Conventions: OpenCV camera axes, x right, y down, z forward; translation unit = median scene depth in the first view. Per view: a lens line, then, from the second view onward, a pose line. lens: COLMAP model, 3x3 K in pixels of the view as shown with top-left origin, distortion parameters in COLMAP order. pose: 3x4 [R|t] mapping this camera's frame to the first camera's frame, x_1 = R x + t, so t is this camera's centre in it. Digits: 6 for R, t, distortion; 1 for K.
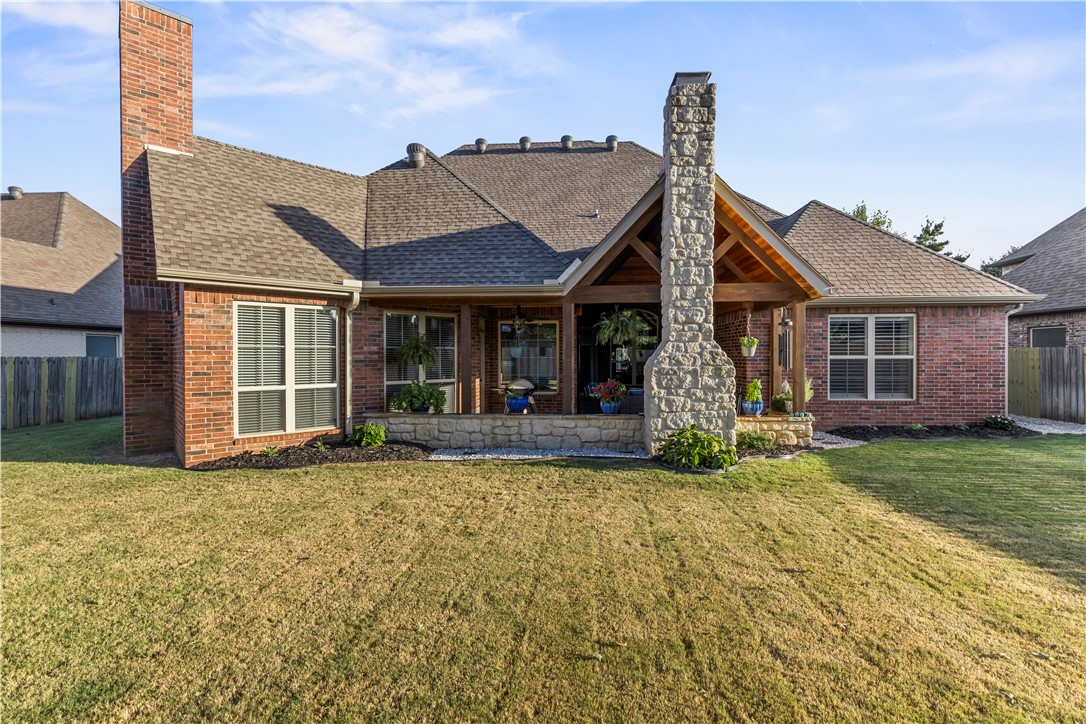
lens RADIAL K [[490.3, 0, 542.3], [0, 490.3, 361.1], [0, 0, 1]] dist [0.005421, -0.000091]
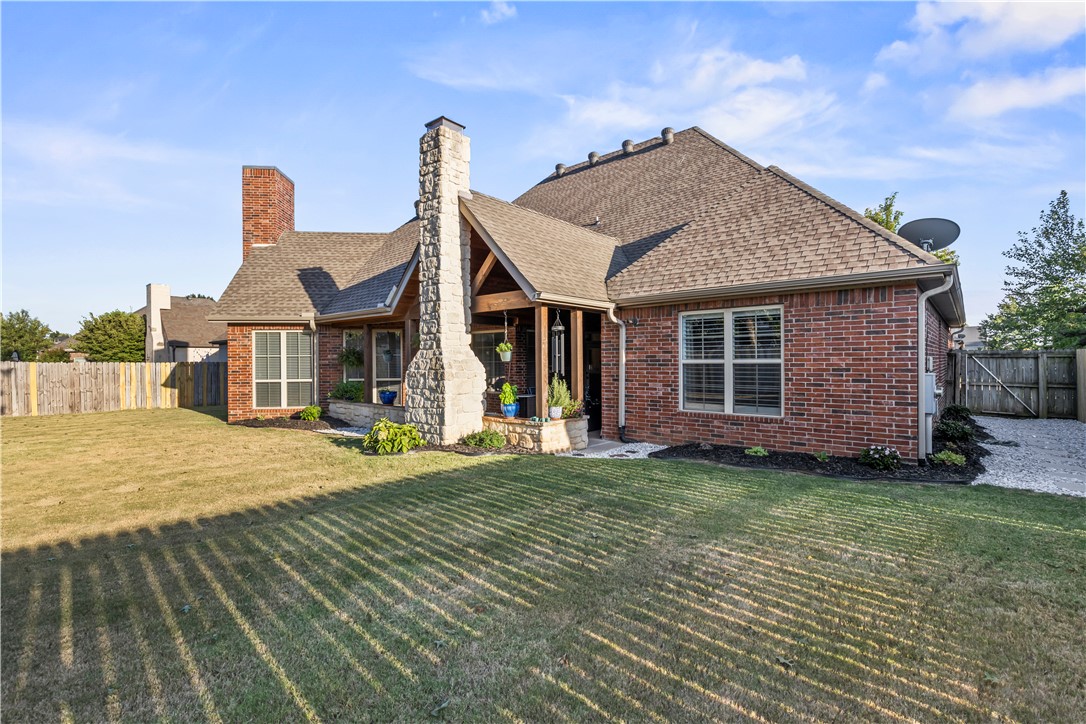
lens RADIAL K [[490.3, 0, 544.6], [0, 490.3, 361.7], [0, 0, 1]] dist [0.005421, -0.000091]
pose [[0.798400, -0.000833, -0.602127, 1.180176], [-0.000417, 0.999998, -0.001936, -0.007193], [0.602127, 0.001797, 0.798398, 0.213873]]
